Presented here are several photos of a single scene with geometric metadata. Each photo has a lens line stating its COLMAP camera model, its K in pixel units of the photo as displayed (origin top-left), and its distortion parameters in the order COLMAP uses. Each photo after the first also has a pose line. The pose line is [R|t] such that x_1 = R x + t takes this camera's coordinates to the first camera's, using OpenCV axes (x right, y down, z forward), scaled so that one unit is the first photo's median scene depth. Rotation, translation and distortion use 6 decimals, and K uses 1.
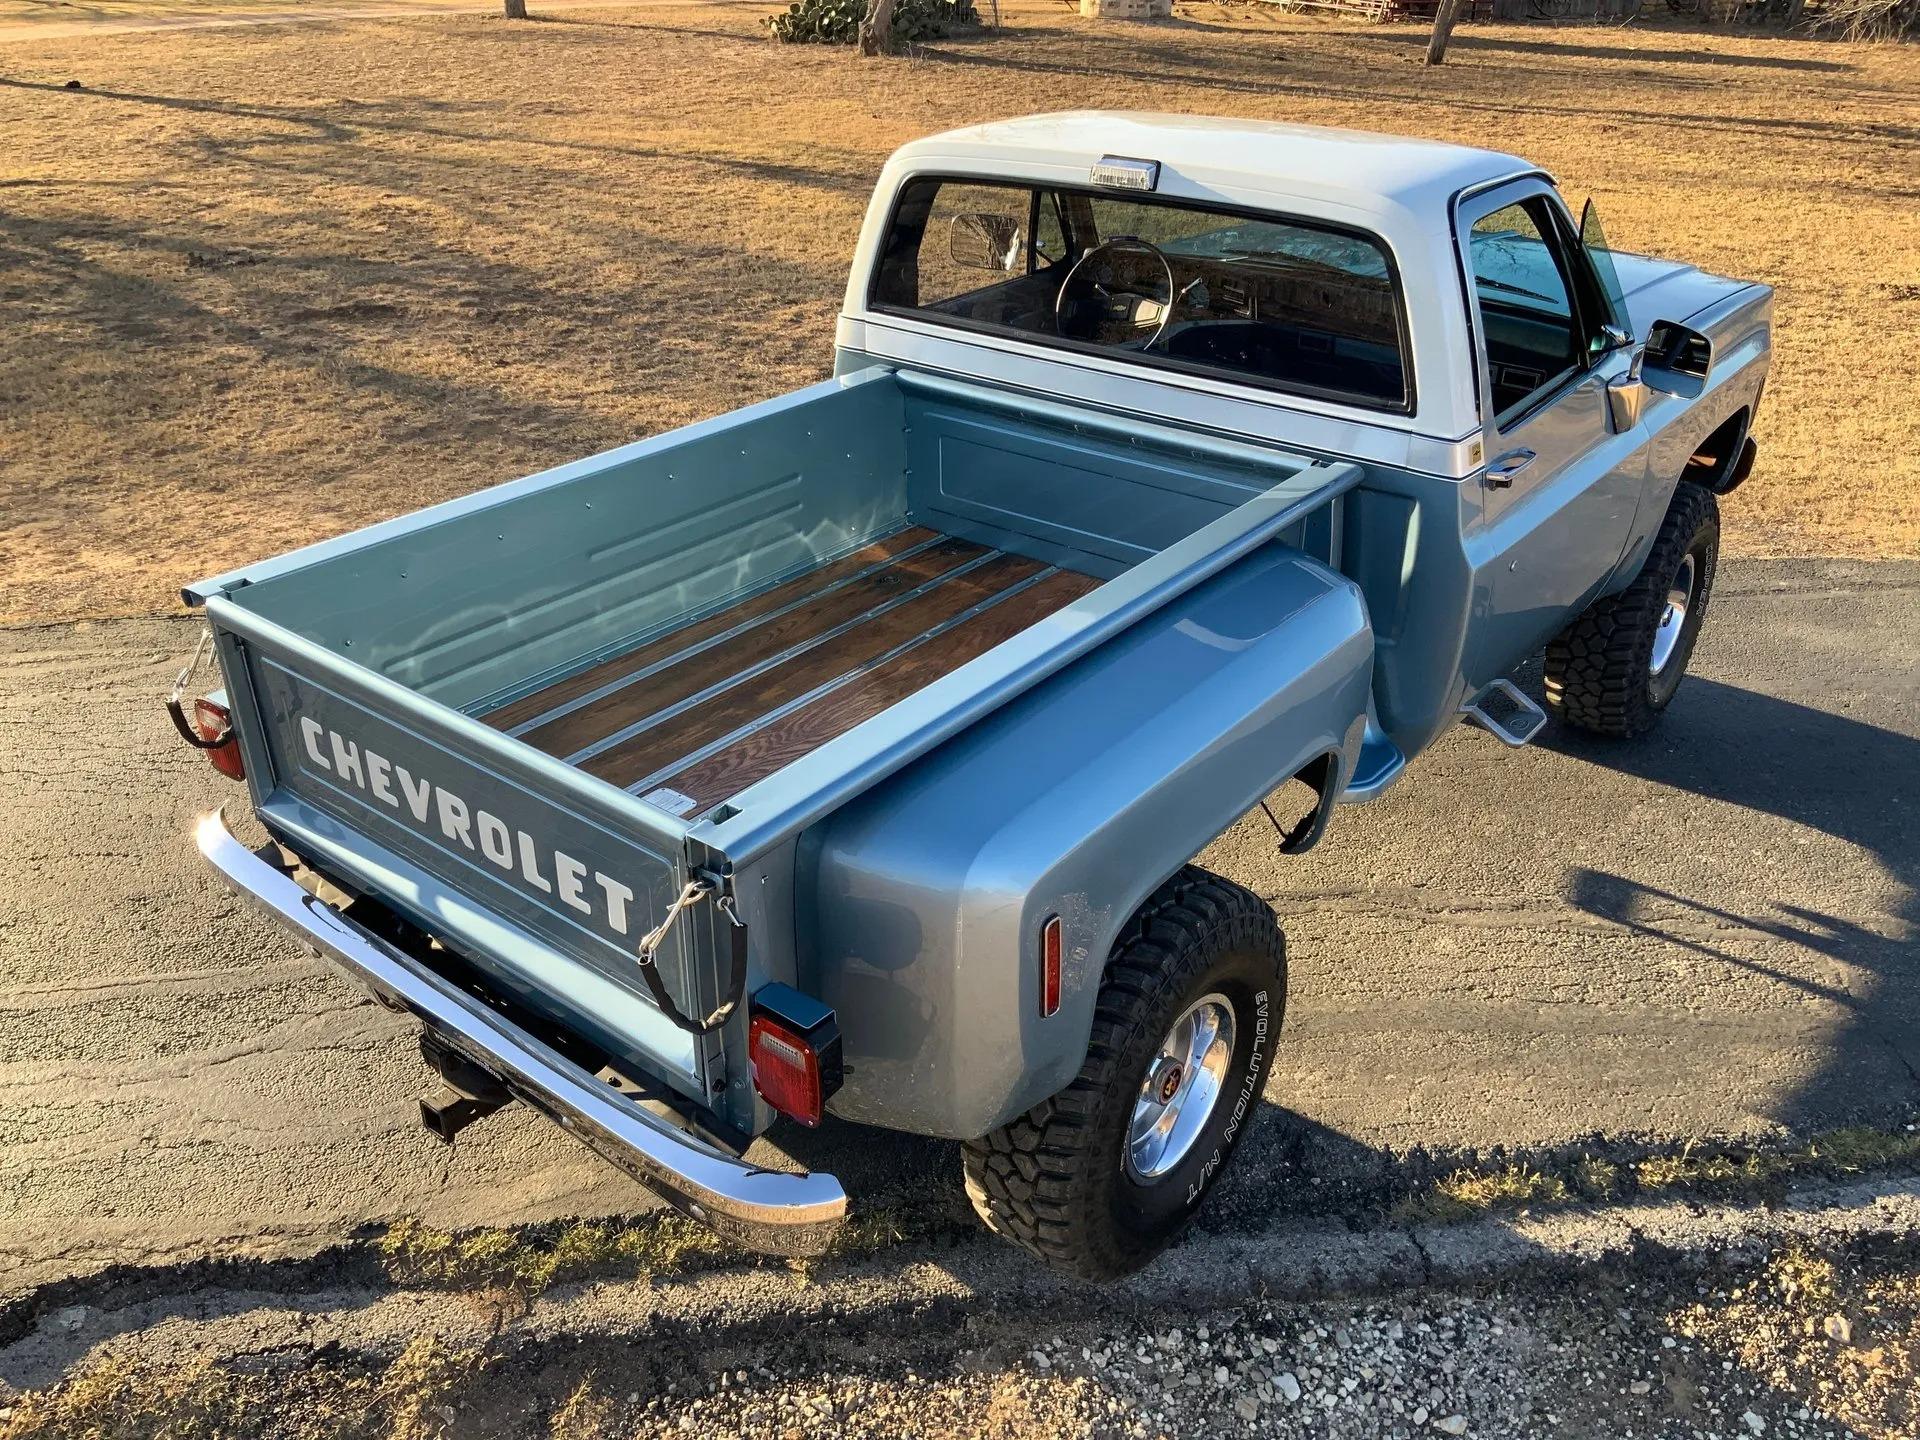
lens RADIAL K [[1597.3, 0, 954.3], [0, 1597.3, 721.6], [0, 0, 1]] dist [0.049271, -0.095804]
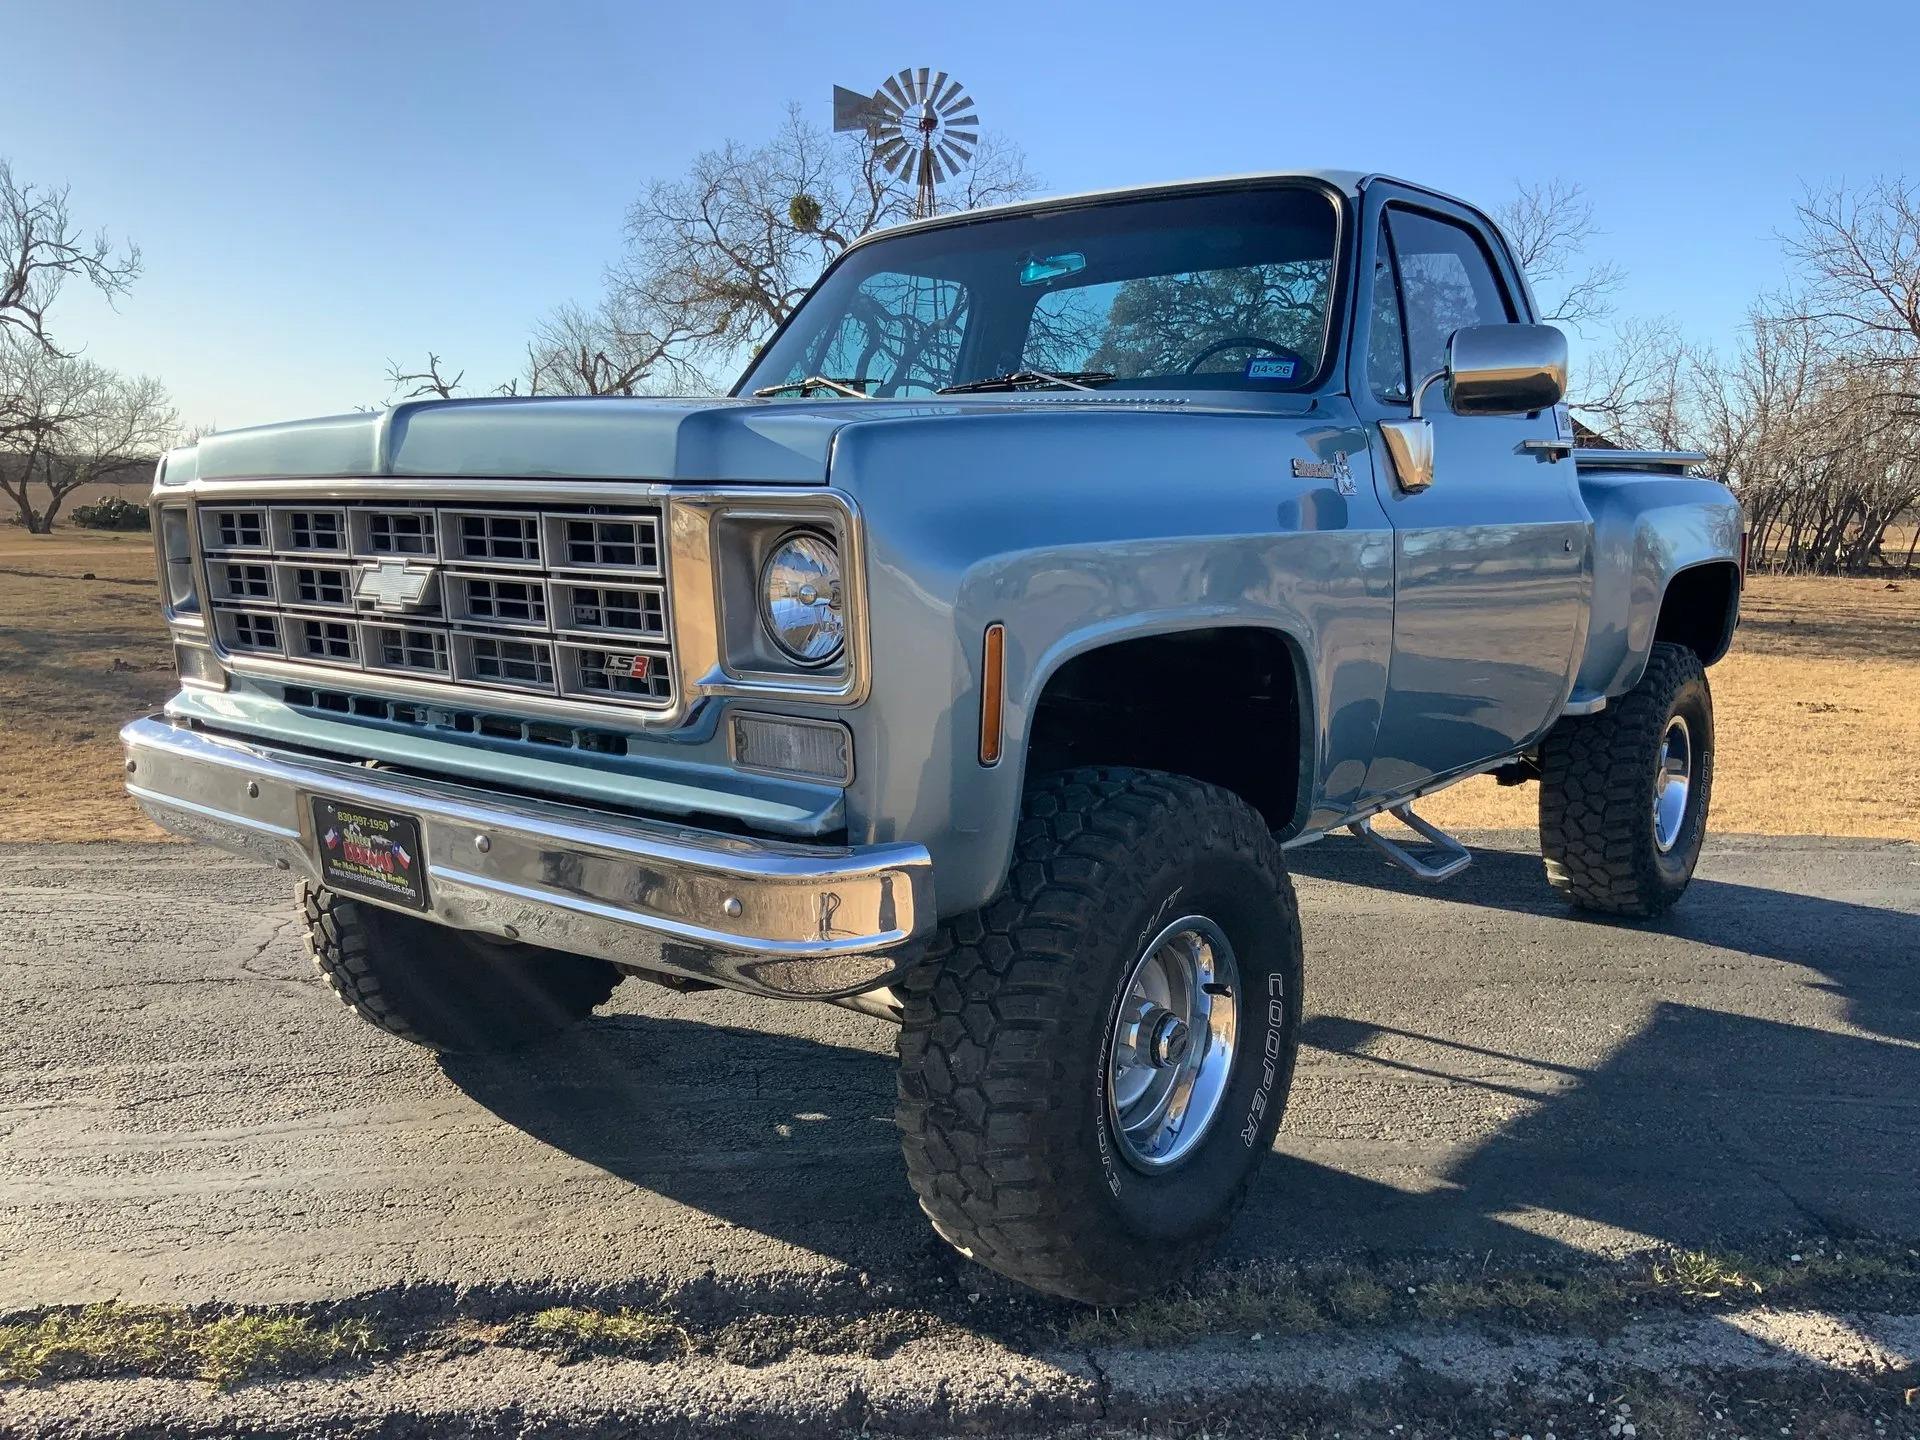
lens RADIAL K [[1609.9, 0, 955.5], [0, 1609.9, 716.5], [0, 0, 1]] dist [0.005077, -0.018818]
pose [[0.999891, 0.012300, -0.008194, 0.214021], [-0.014354, 0.940245, -0.340196, 0.279281], [0.003519, 0.340276, 0.940319, 0.218900]]
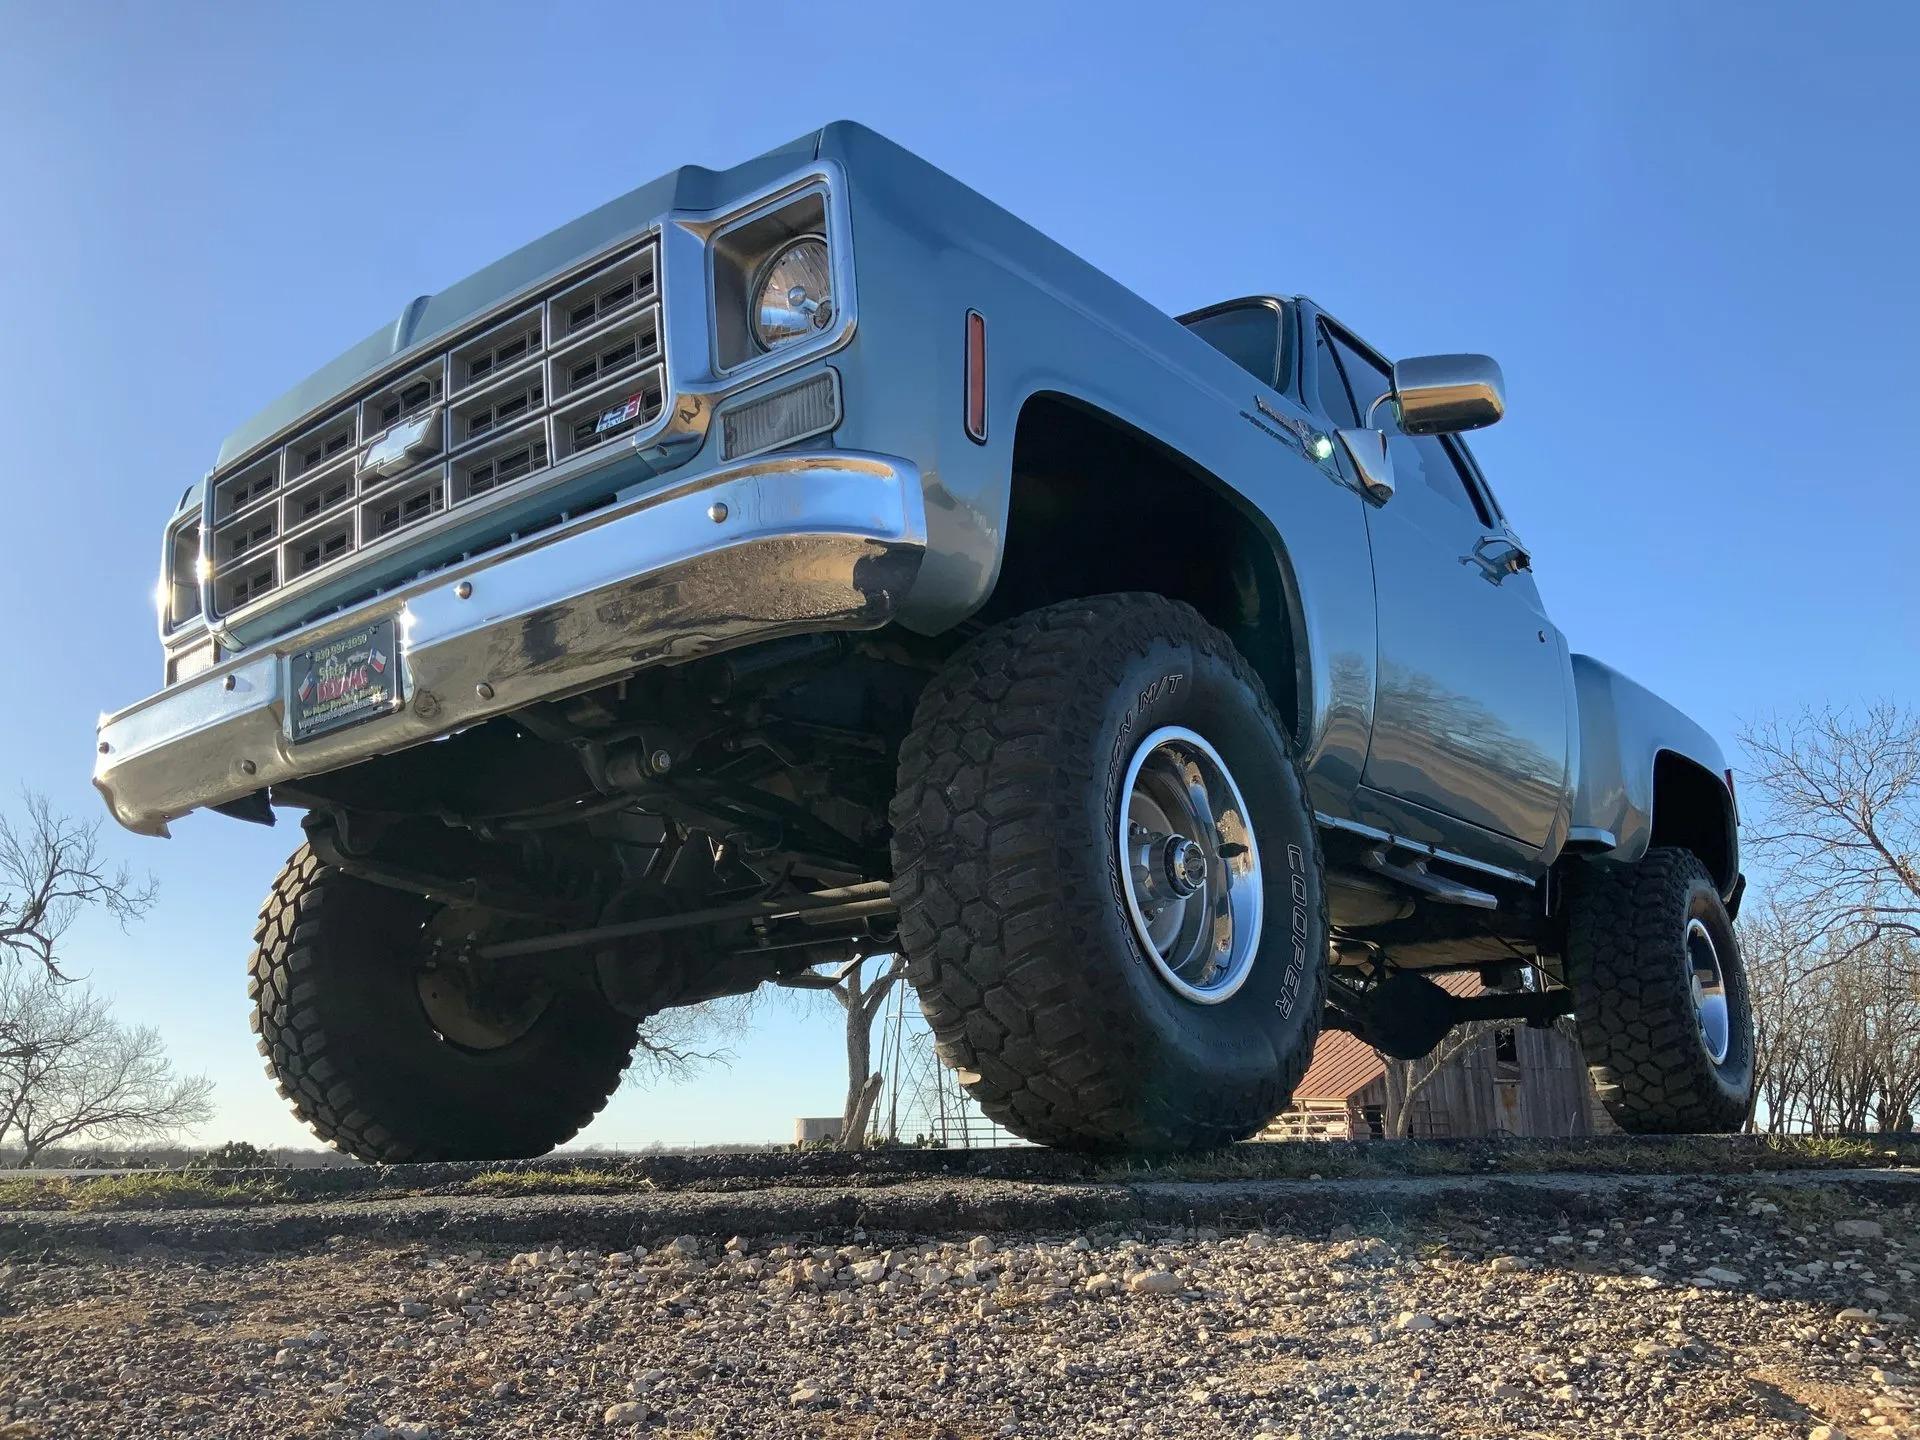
lens RADIAL K [[1597.3, 0, 954.3], [0, 1597.3, 721.6], [0, 0, 1]] dist [0.049271, -0.095804]
pose [[0.999721, -0.023256, -0.004067, 0.213970], [0.014166, 0.728683, -0.684704, 0.569065], [0.018887, 0.684456, 0.728810, 0.412940]]
